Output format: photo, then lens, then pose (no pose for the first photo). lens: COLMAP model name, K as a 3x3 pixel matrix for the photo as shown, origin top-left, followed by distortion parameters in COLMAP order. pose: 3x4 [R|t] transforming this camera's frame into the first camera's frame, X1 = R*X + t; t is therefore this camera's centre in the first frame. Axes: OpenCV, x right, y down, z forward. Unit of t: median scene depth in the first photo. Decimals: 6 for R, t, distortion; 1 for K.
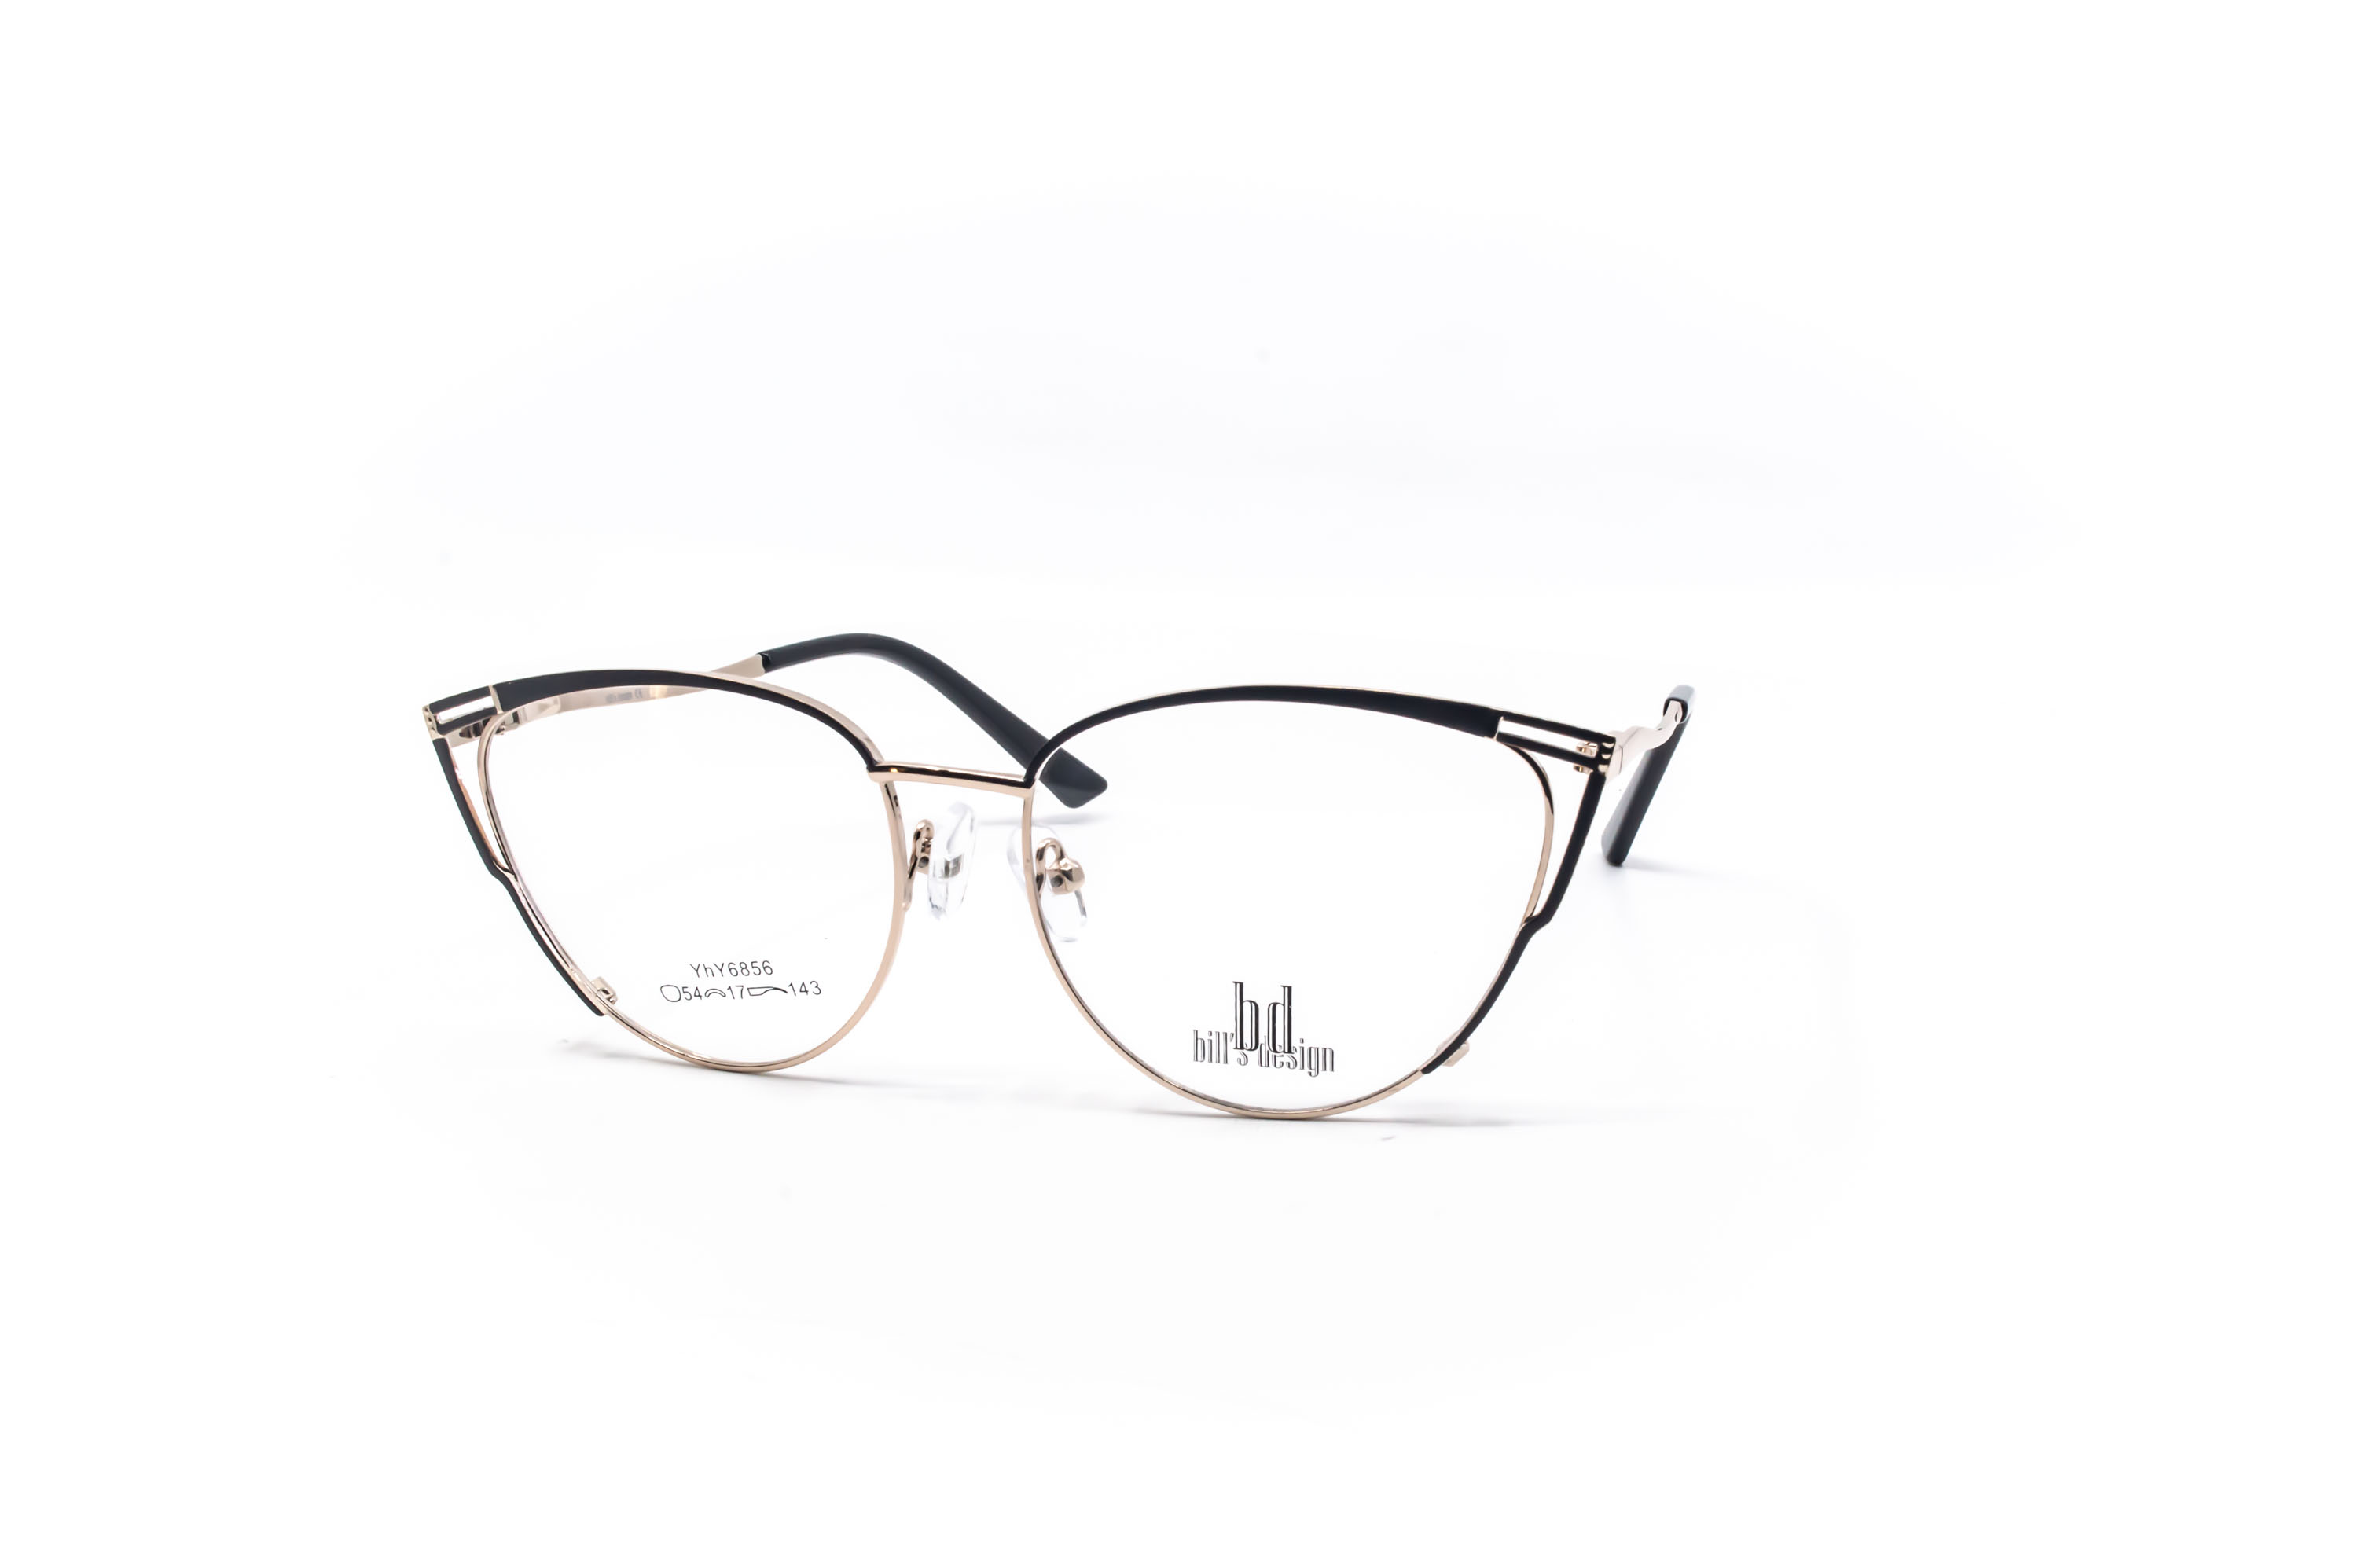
lens RADIAL K [[3104.2, 0, 1179.0], [0, 3104.2, 784.0], [0, 0, 1]] dist [-0.032669, -0.036789]
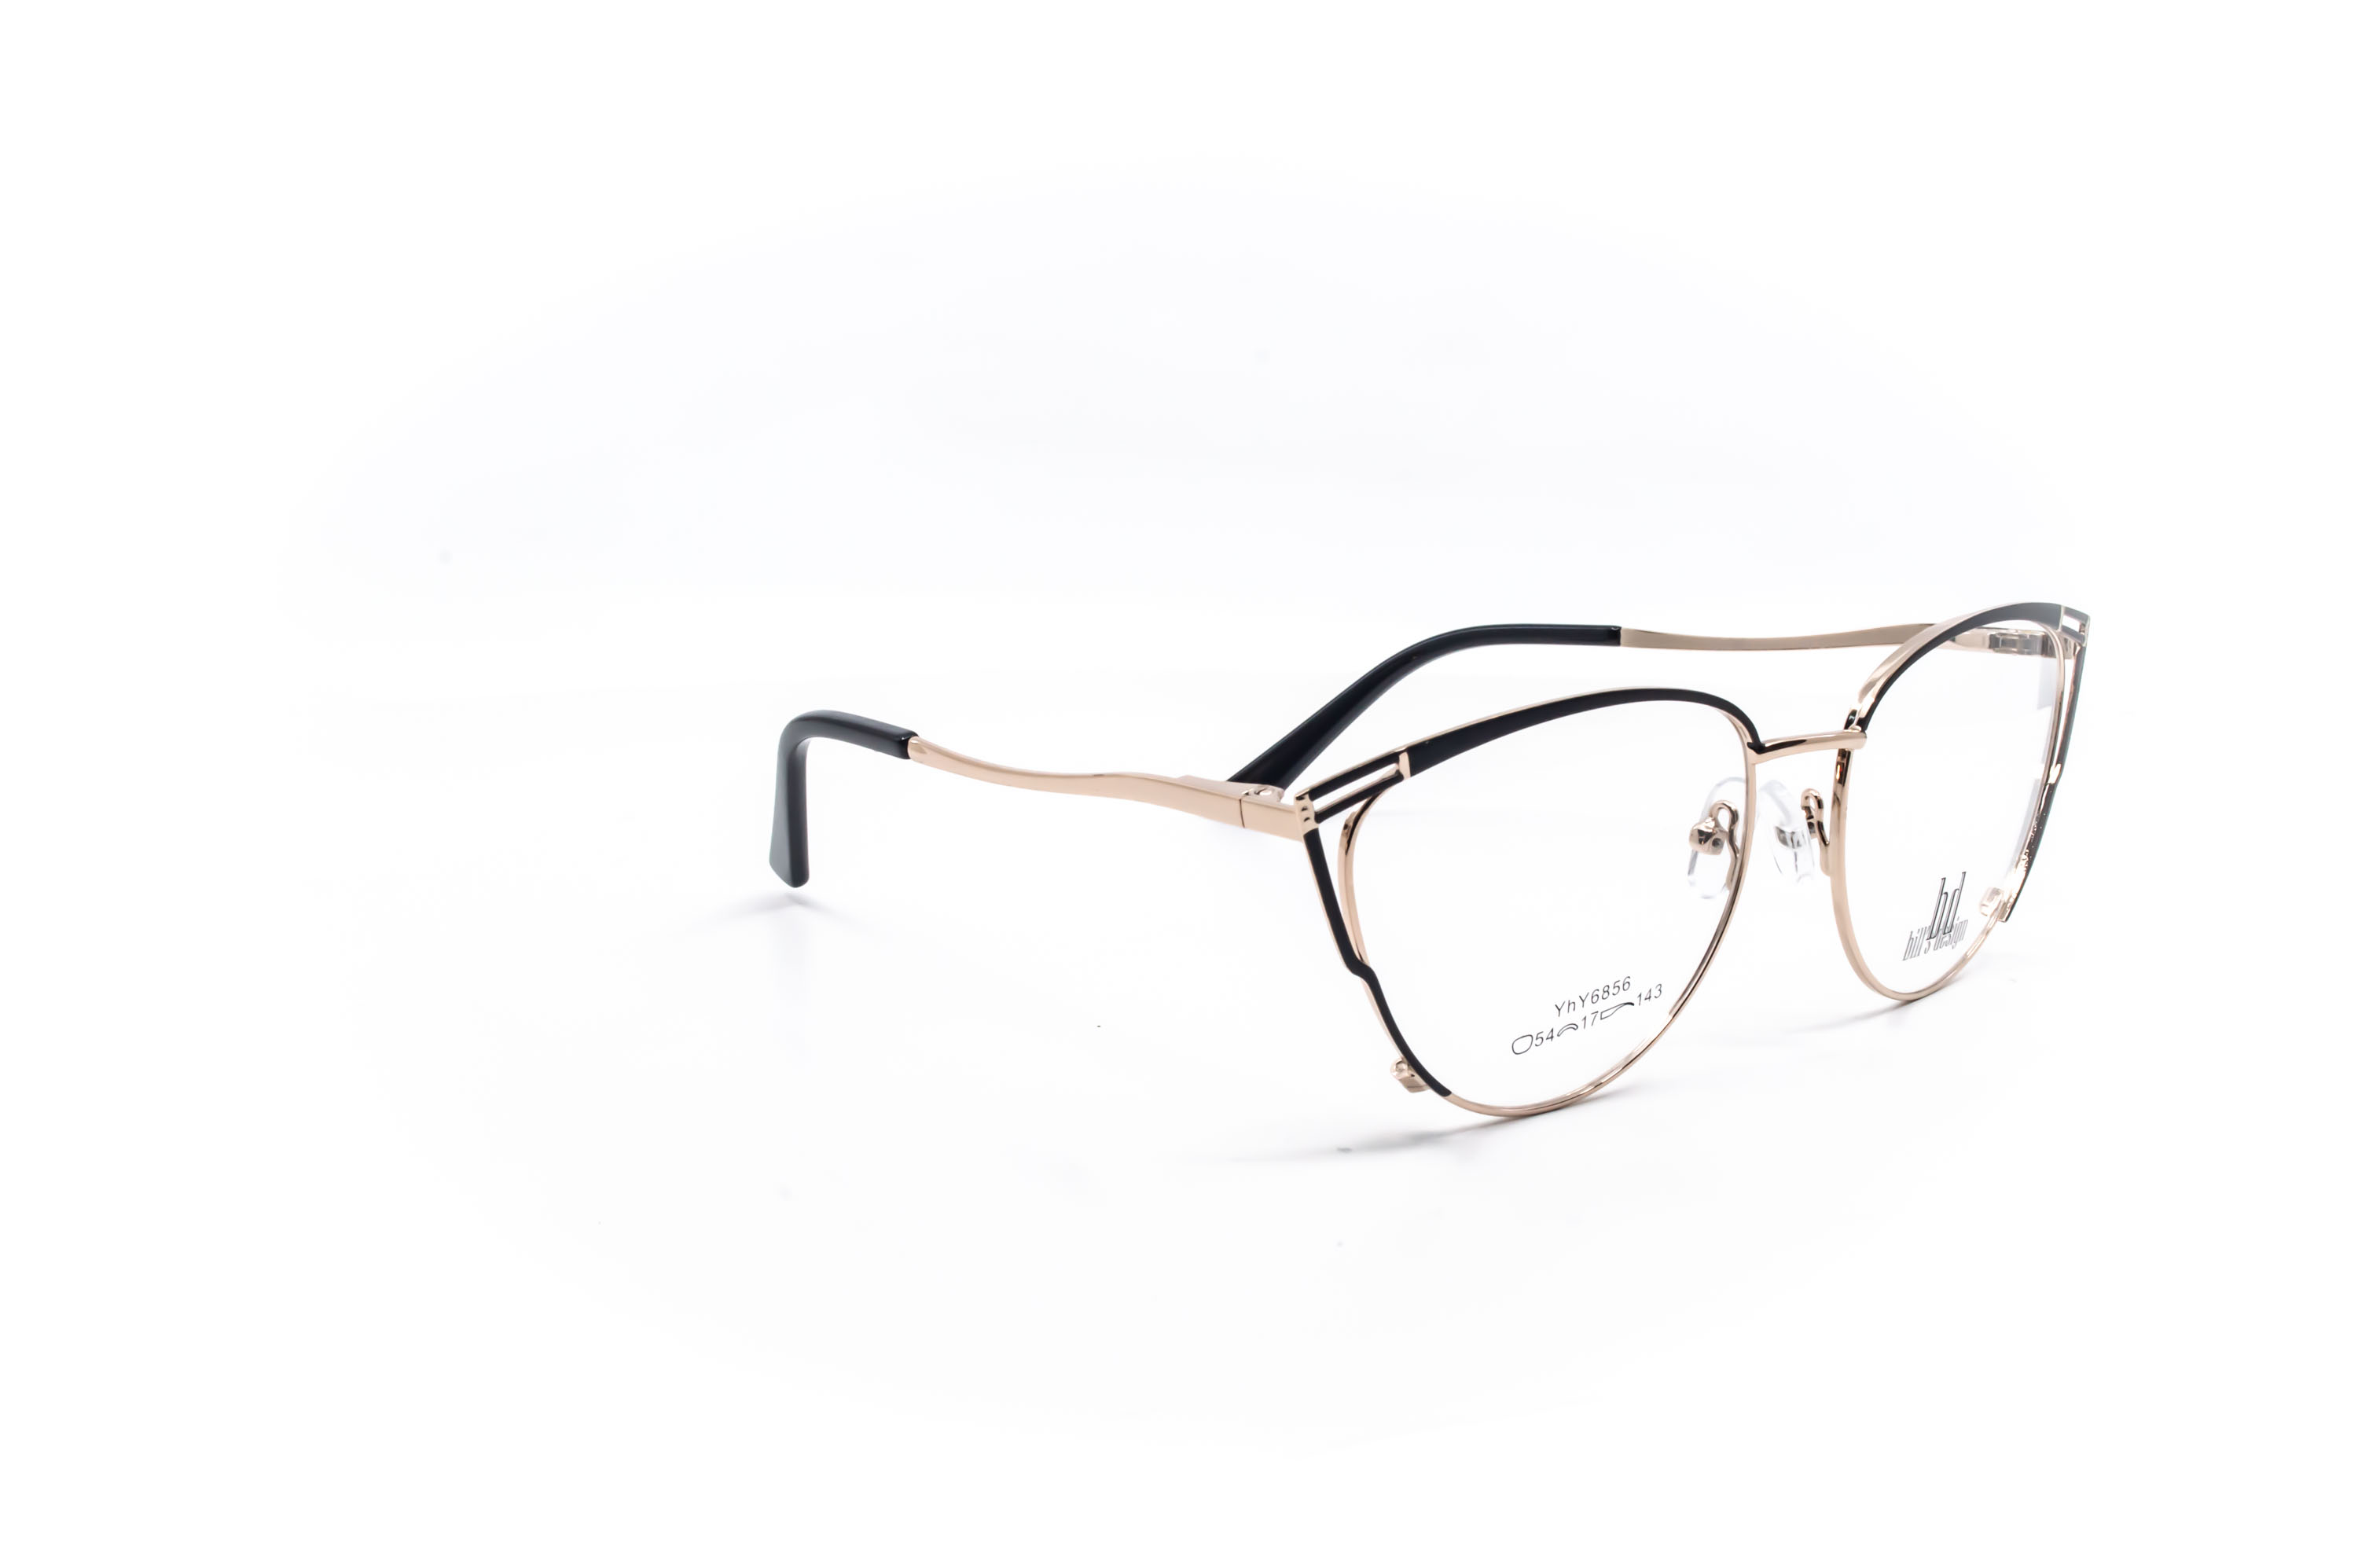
lens RADIAL K [[3104.2, 0, 1179.0], [0, 3104.2, 784.0], [0, 0, 1]] dist [-0.032669, -0.036789]
pose [[0.504320, -0.167141, 0.847186, -1.067842], [0.177404, 0.980215, 0.087780, -0.118471], [-0.845097, 0.106025, 0.523994, 0.627266]]
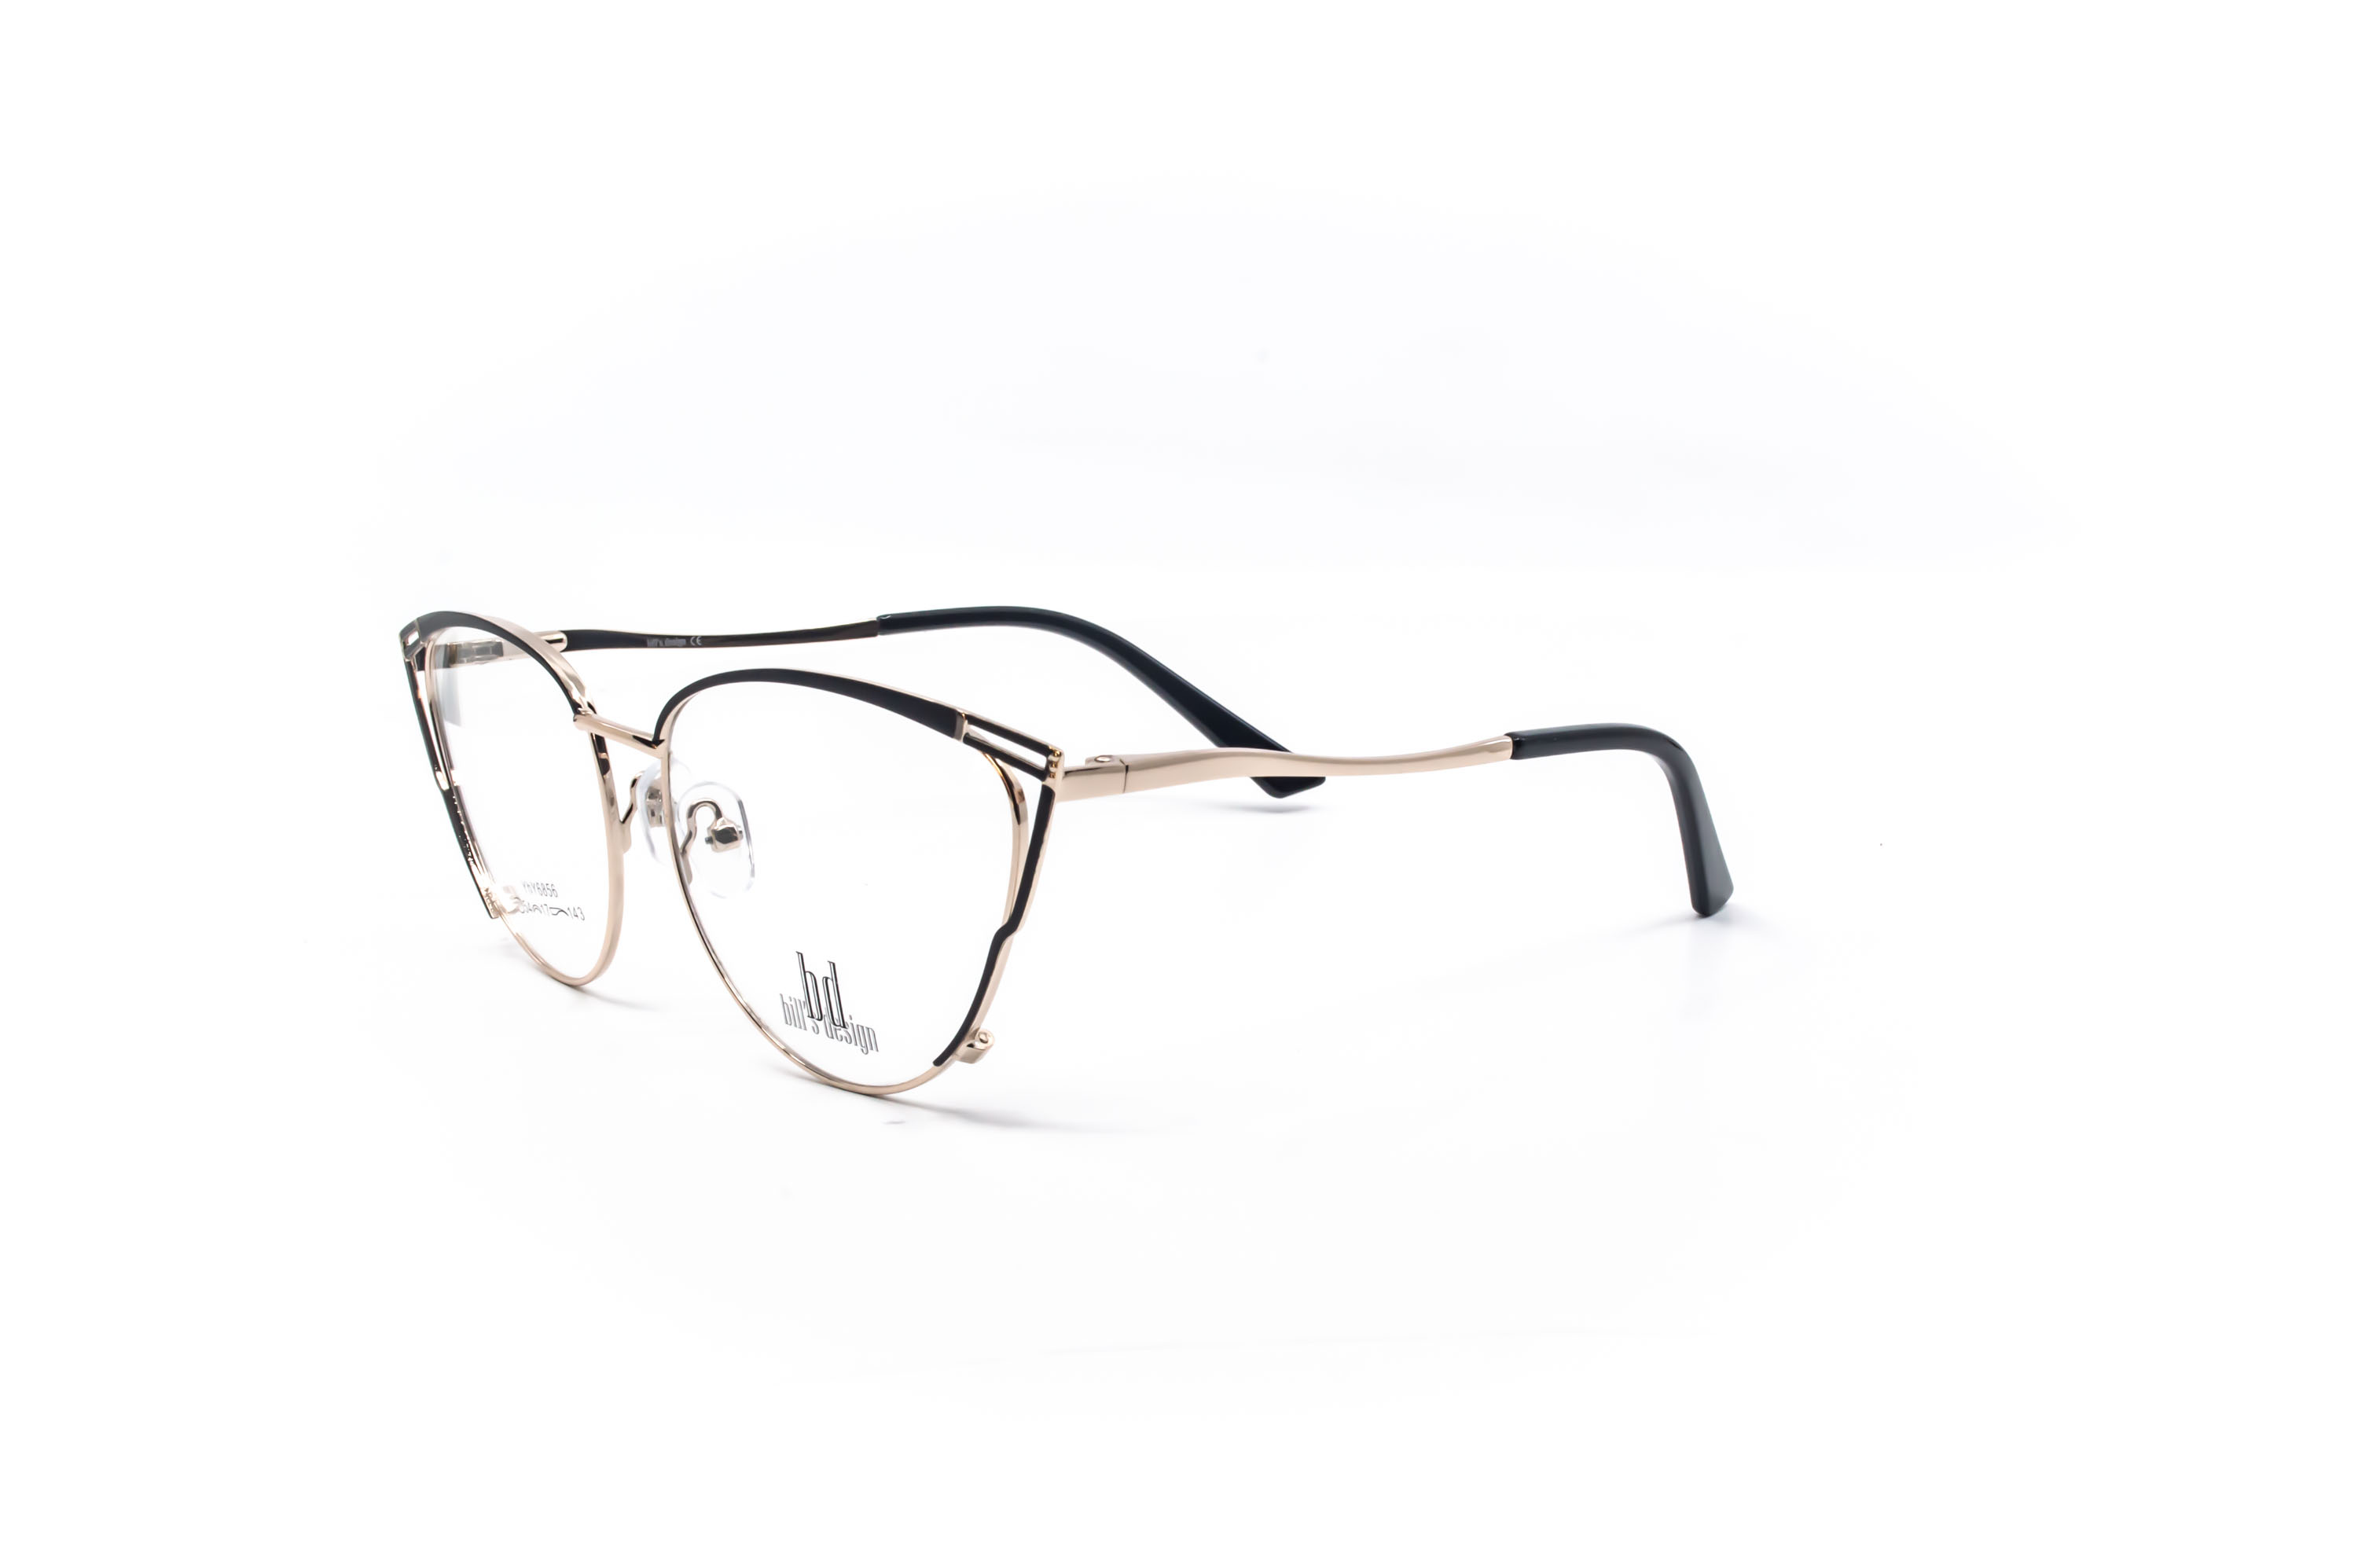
lens RADIAL K [[3193.6, 0, 1179.0], [0, 3193.6, 784.0], [0, 0, 1]] dist [-0.036229, -0.012579]
pose [[0.864700, 0.103240, -0.491564, 0.640480], [-0.099159, 0.994476, 0.034436, -0.041320], [0.492403, 0.018966, 0.870160, 0.127610]]
